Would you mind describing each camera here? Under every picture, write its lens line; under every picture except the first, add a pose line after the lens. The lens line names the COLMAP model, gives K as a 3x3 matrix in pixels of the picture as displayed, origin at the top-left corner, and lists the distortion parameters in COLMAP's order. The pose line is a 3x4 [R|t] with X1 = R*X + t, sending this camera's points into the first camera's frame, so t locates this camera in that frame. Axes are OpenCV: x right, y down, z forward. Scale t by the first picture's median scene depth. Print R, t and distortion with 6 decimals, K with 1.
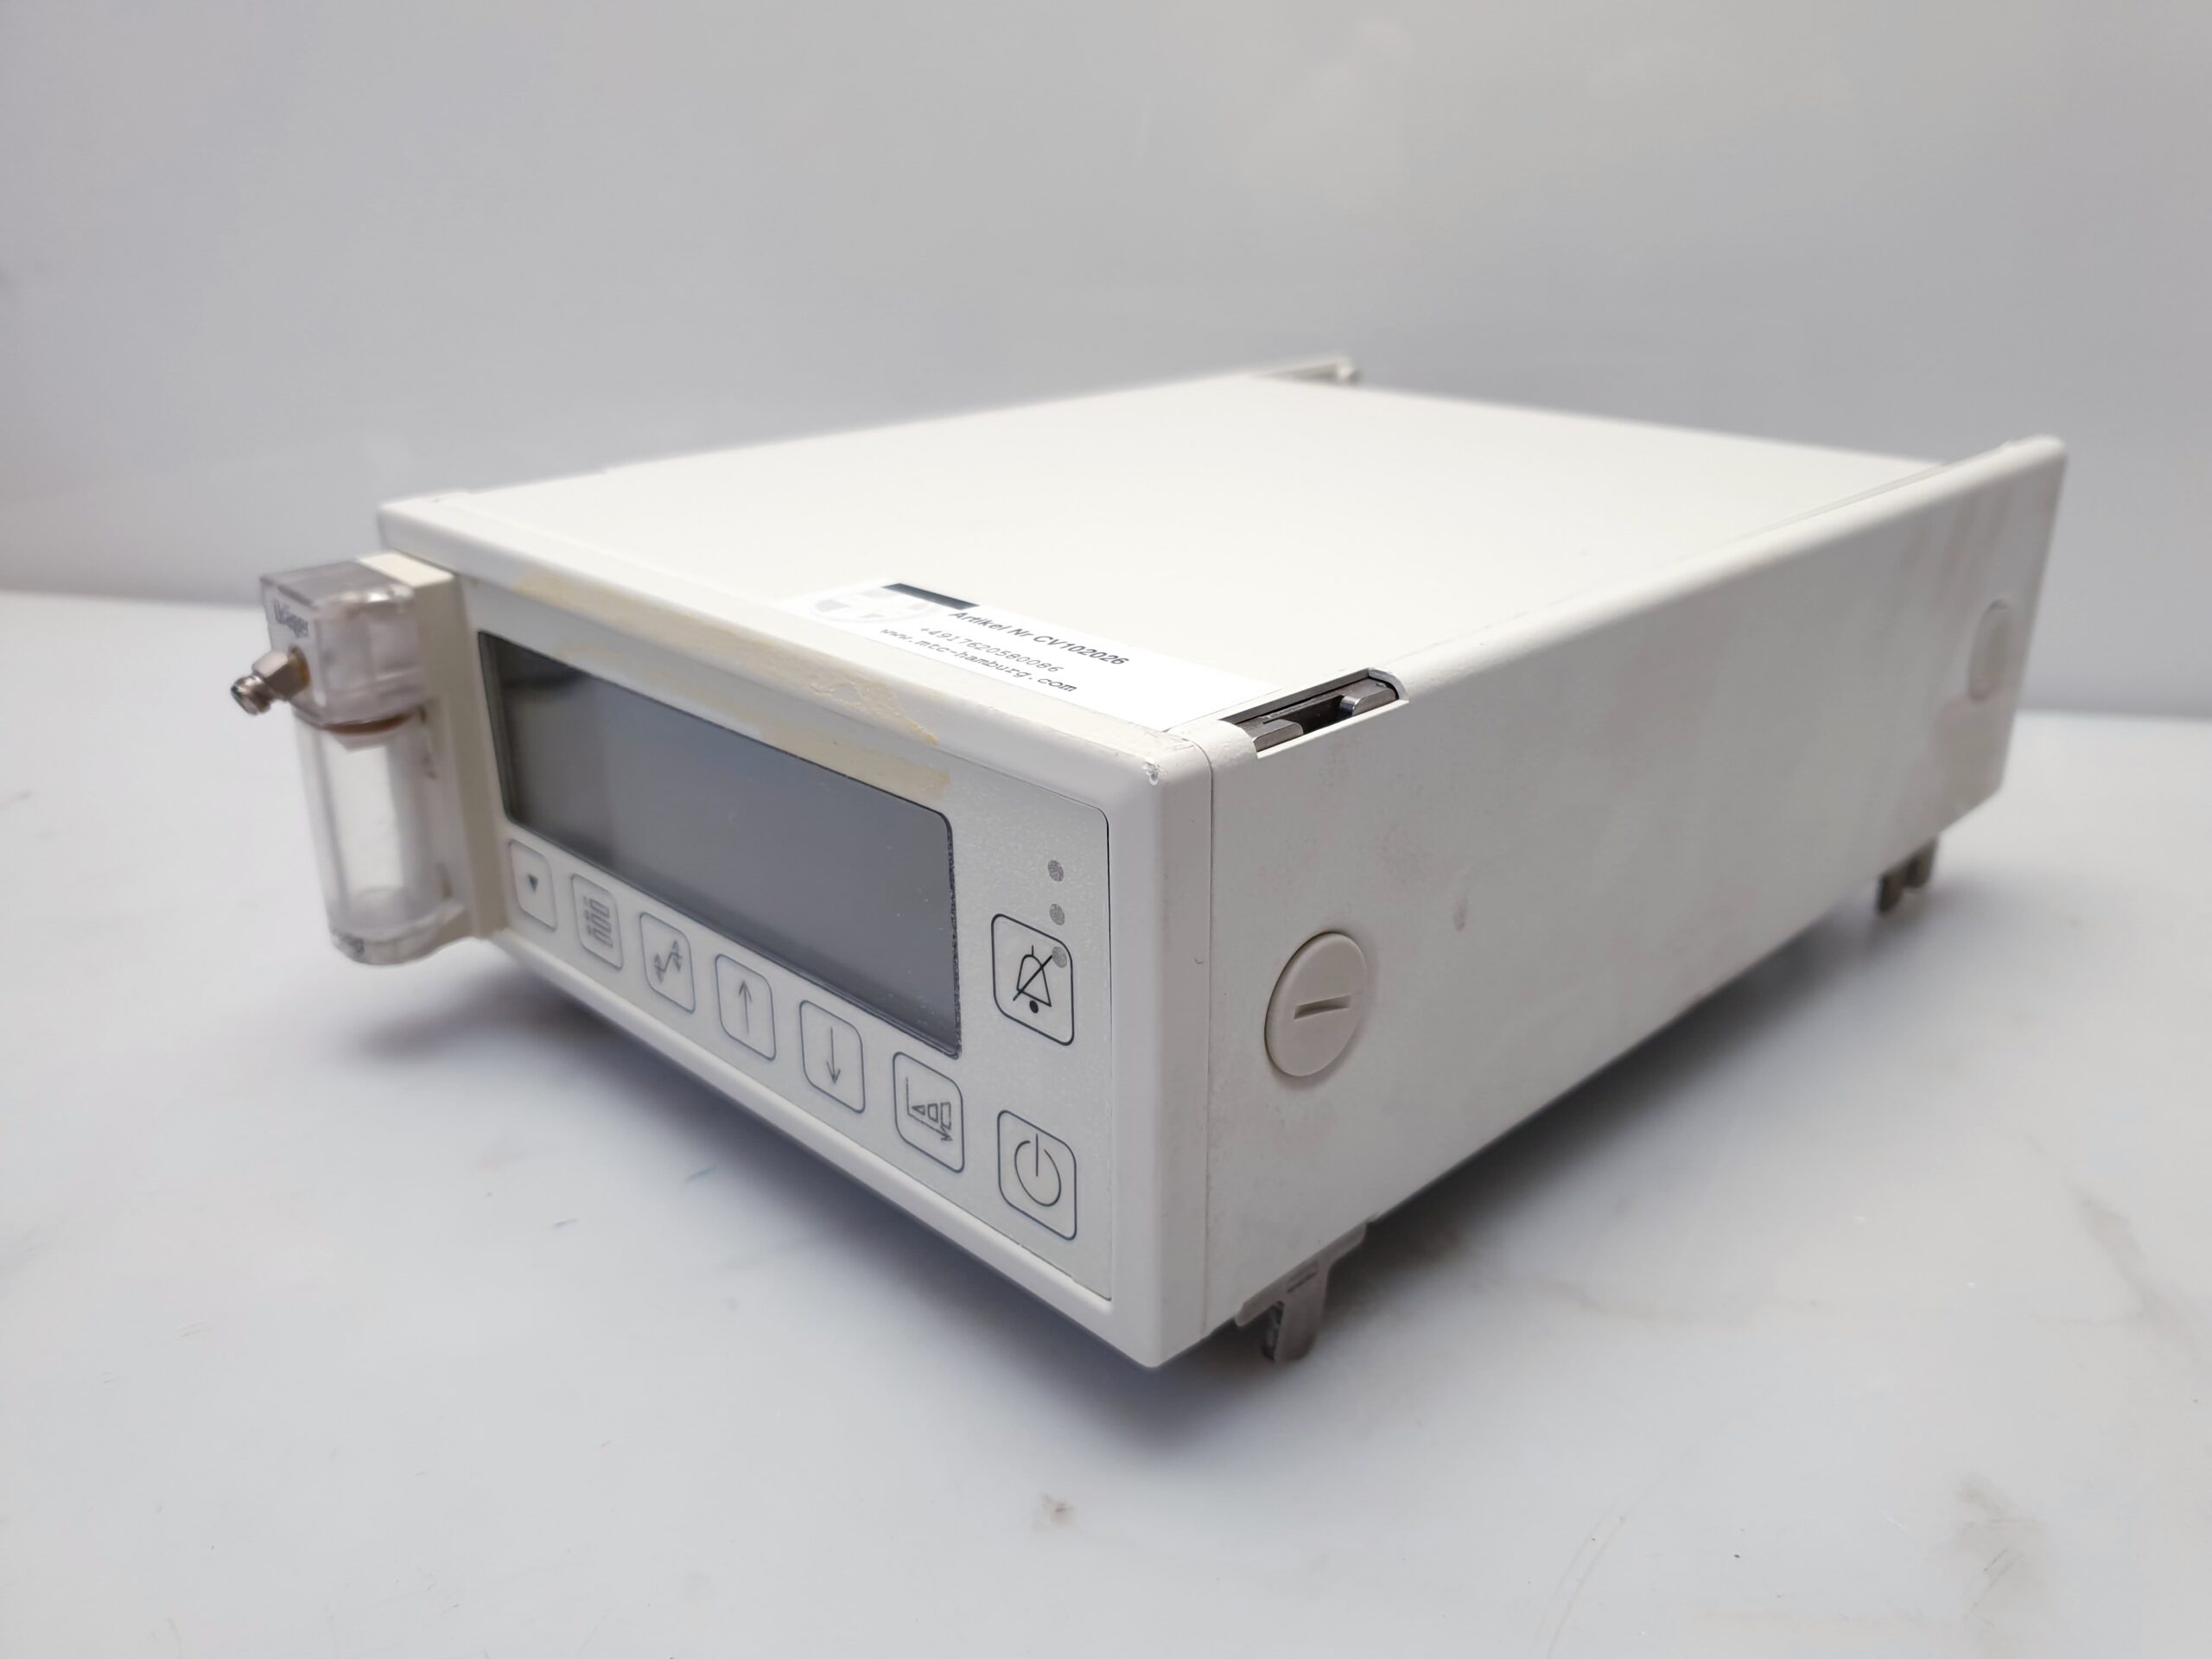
lens RADIAL K [[1880.7, 0, 1104.5], [0, 1880.7, 827.6], [0, 0, 1]] dist [-0.016026, -0.013877]
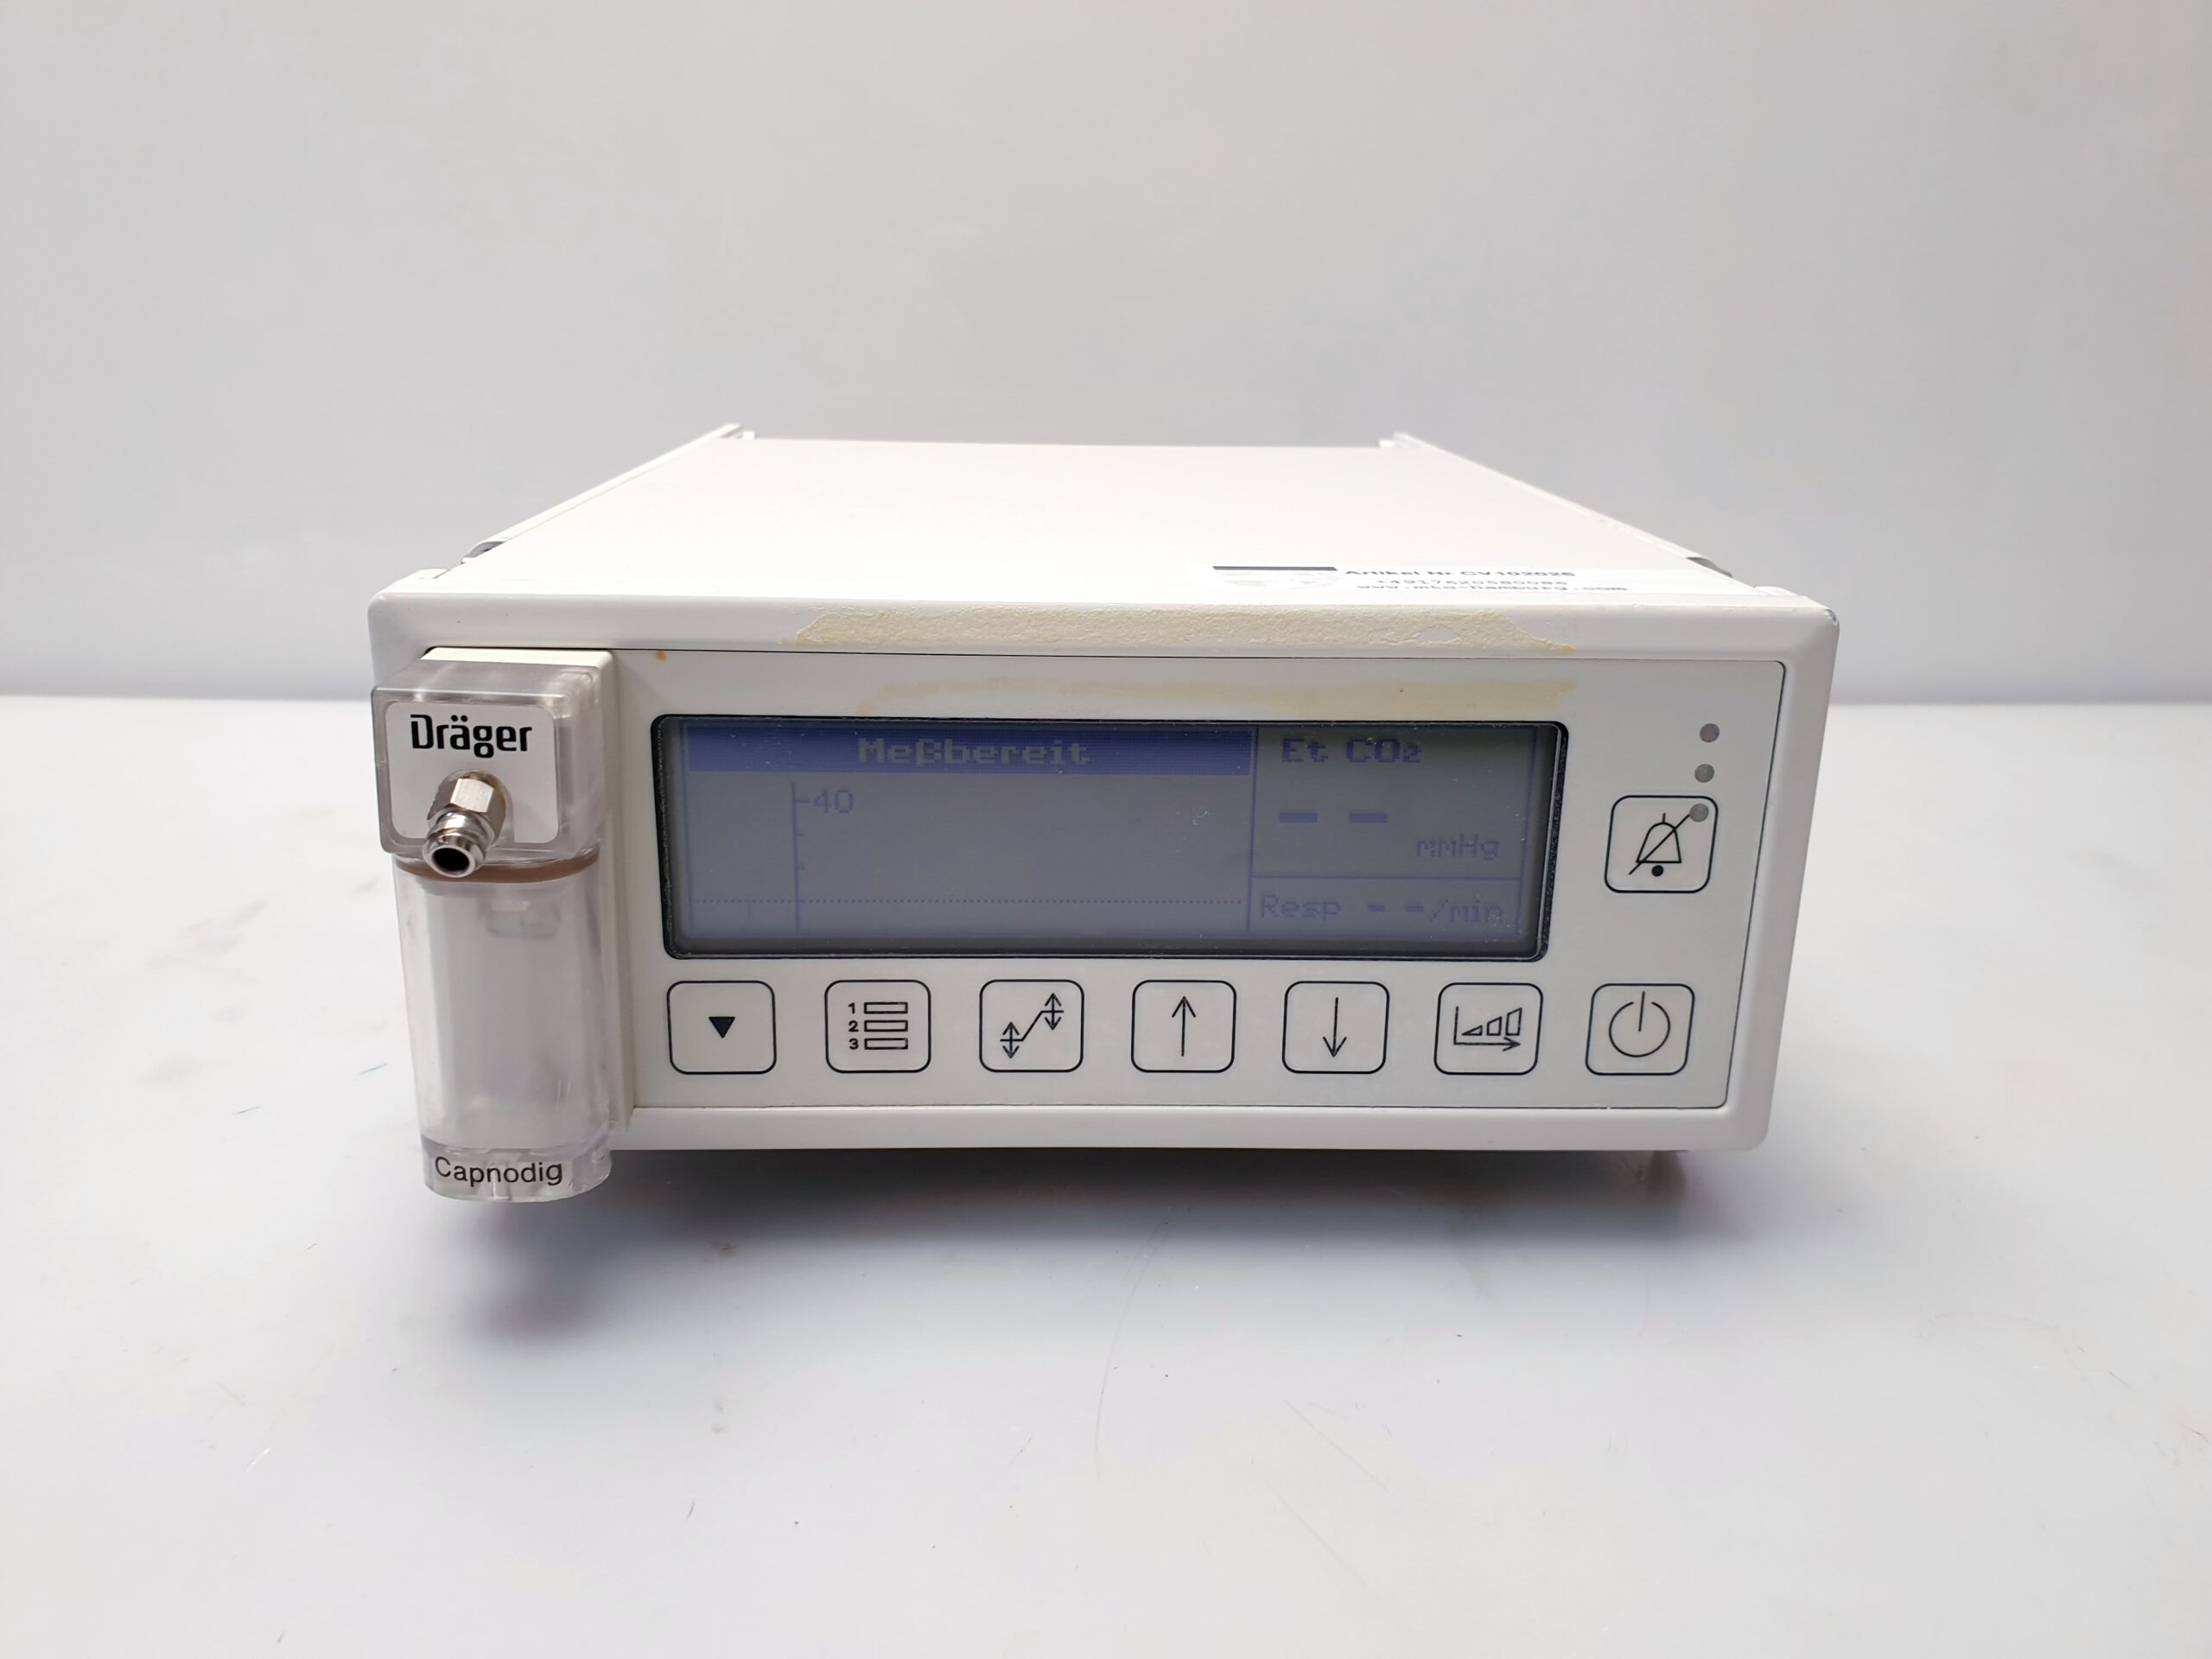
lens RADIAL K [[1880.7, 0, 1106.9], [0, 1880.7, 815.1], [0, 0, 1]] dist [-0.016026, -0.013877]
pose [[0.681460, -0.206183, 0.702212, -0.973996], [0.254449, 0.966385, 0.036820, -0.057754], [-0.686198, 0.153586, 0.711016, 0.396398]]
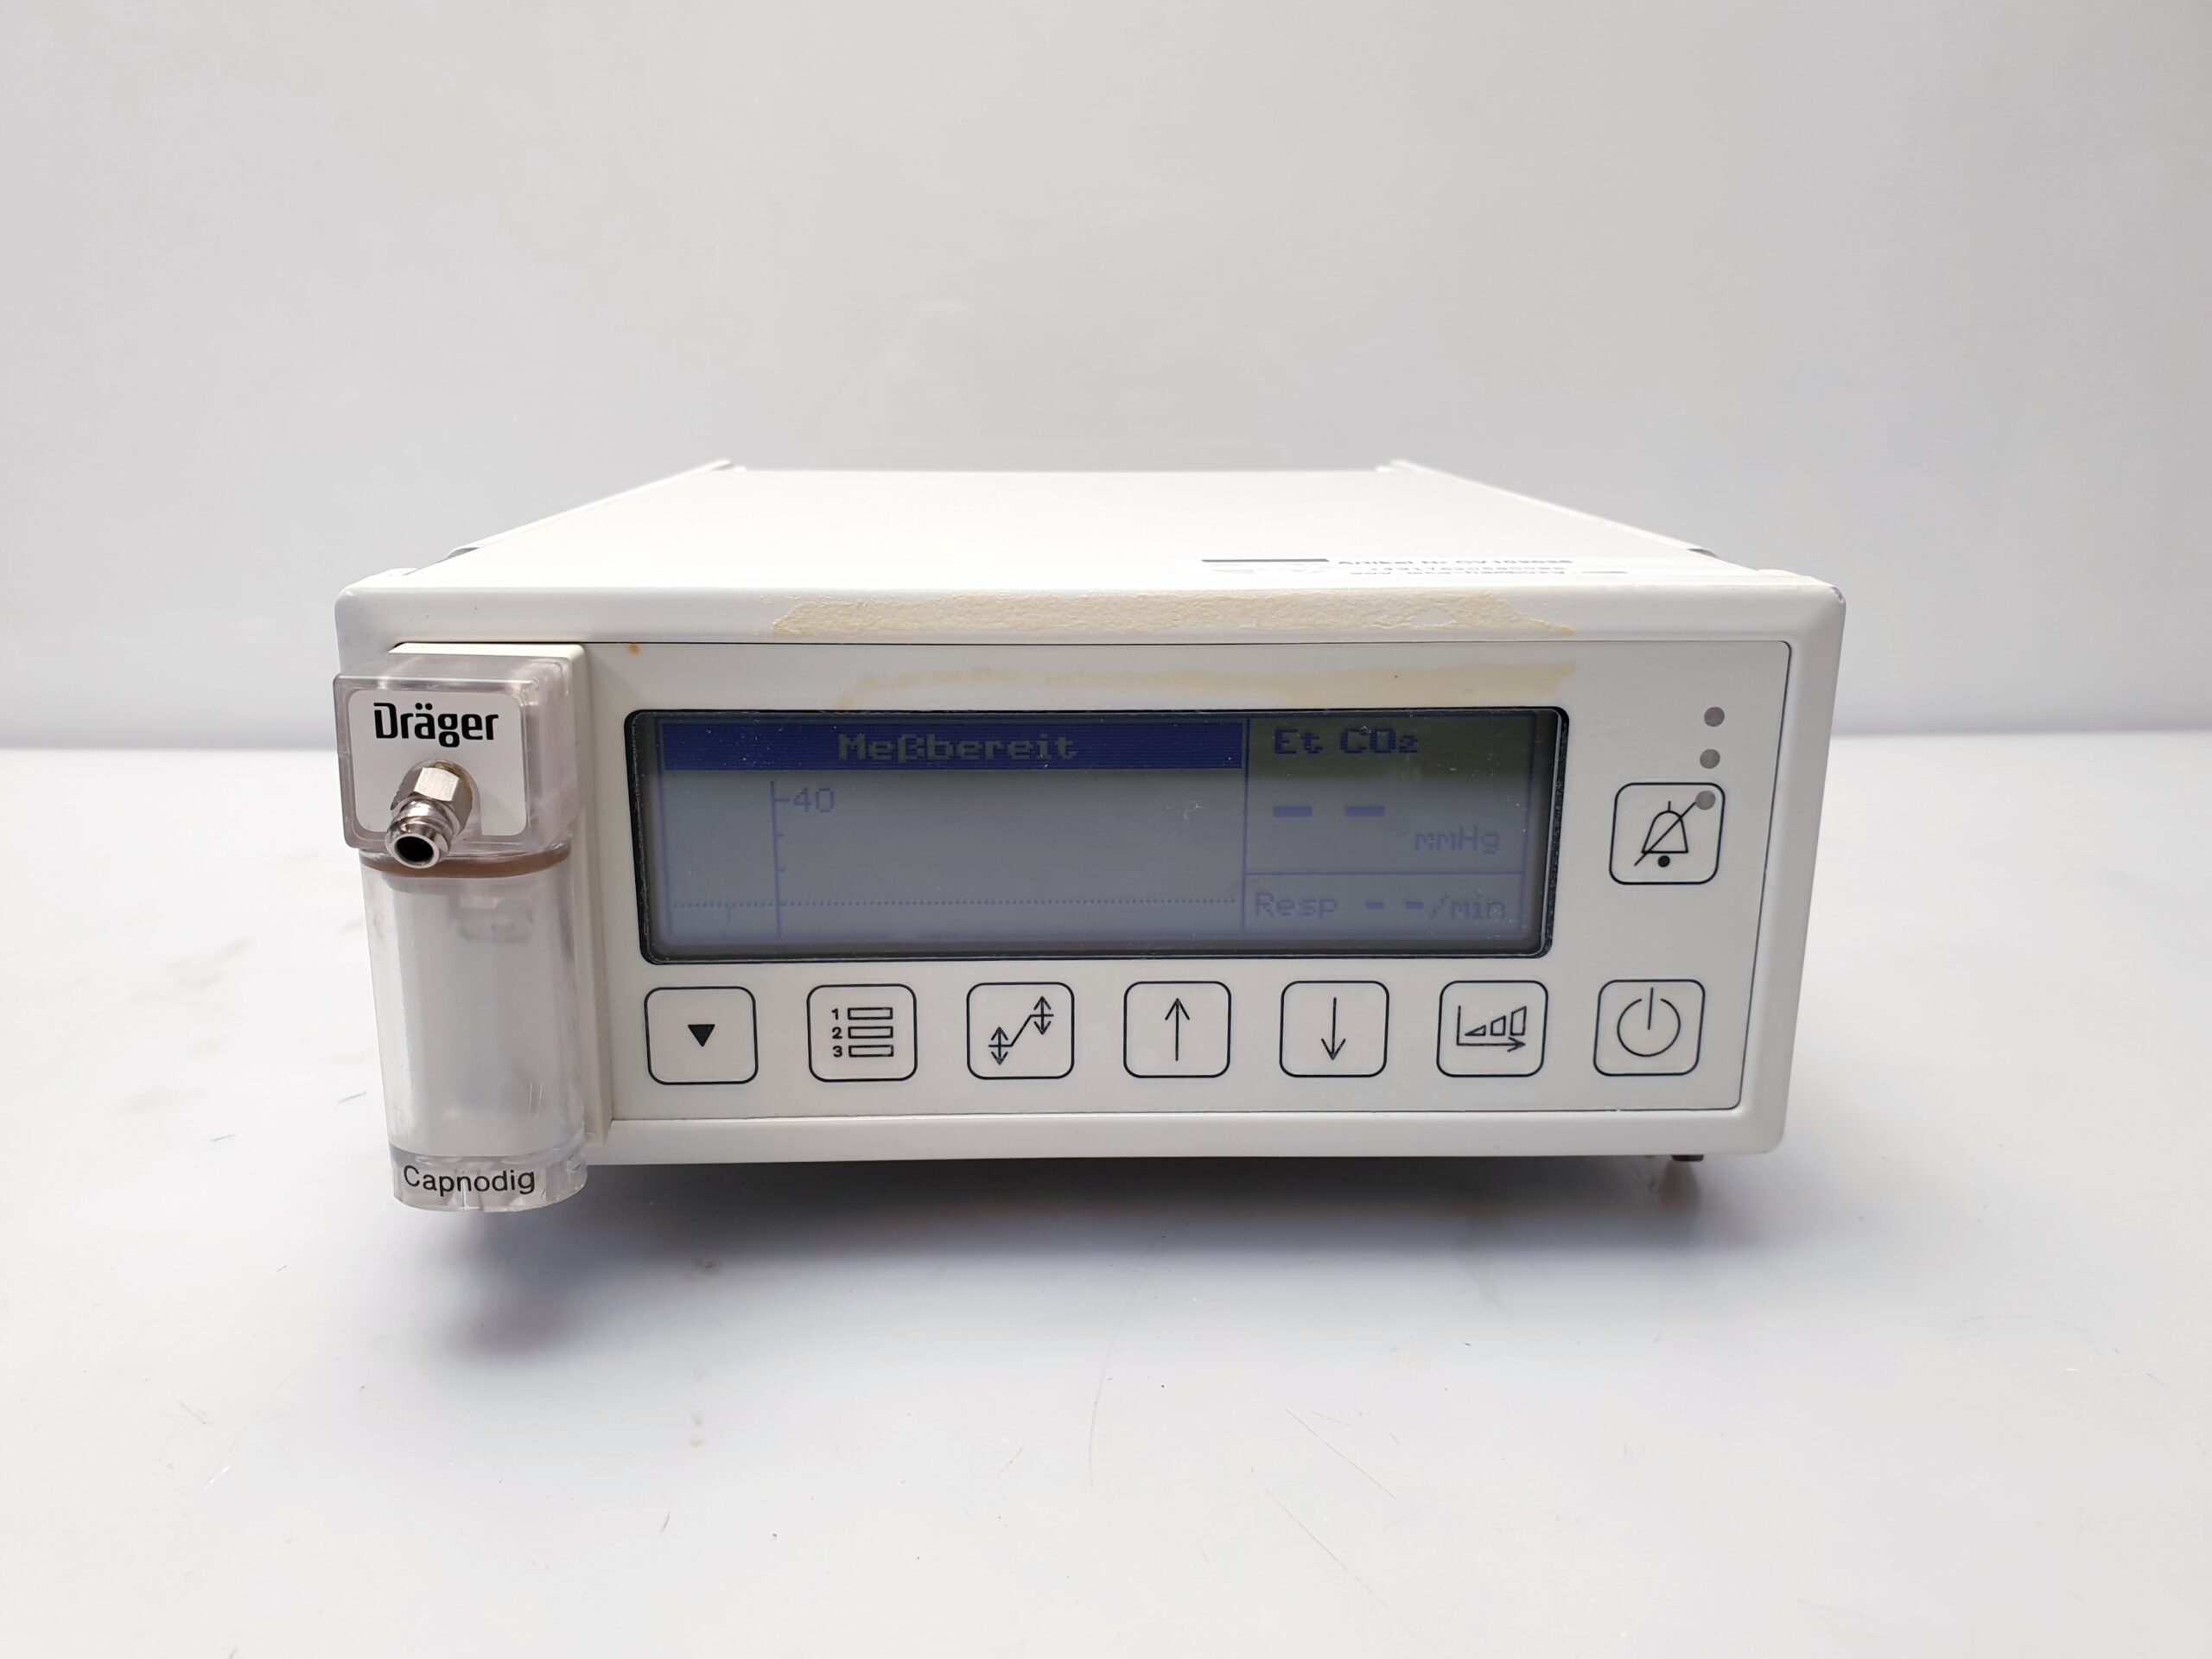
lens RADIAL K [[1880.7, 0, 1104.0], [0, 1880.7, 842.8], [0, 0, 1]] dist [-0.016026, -0.013877]
pose [[0.683803, -0.196726, 0.702646, -0.954274], [0.266720, 0.963719, 0.010254, -0.011843], [-0.679171, 0.180399, 0.711465, 0.416424]]
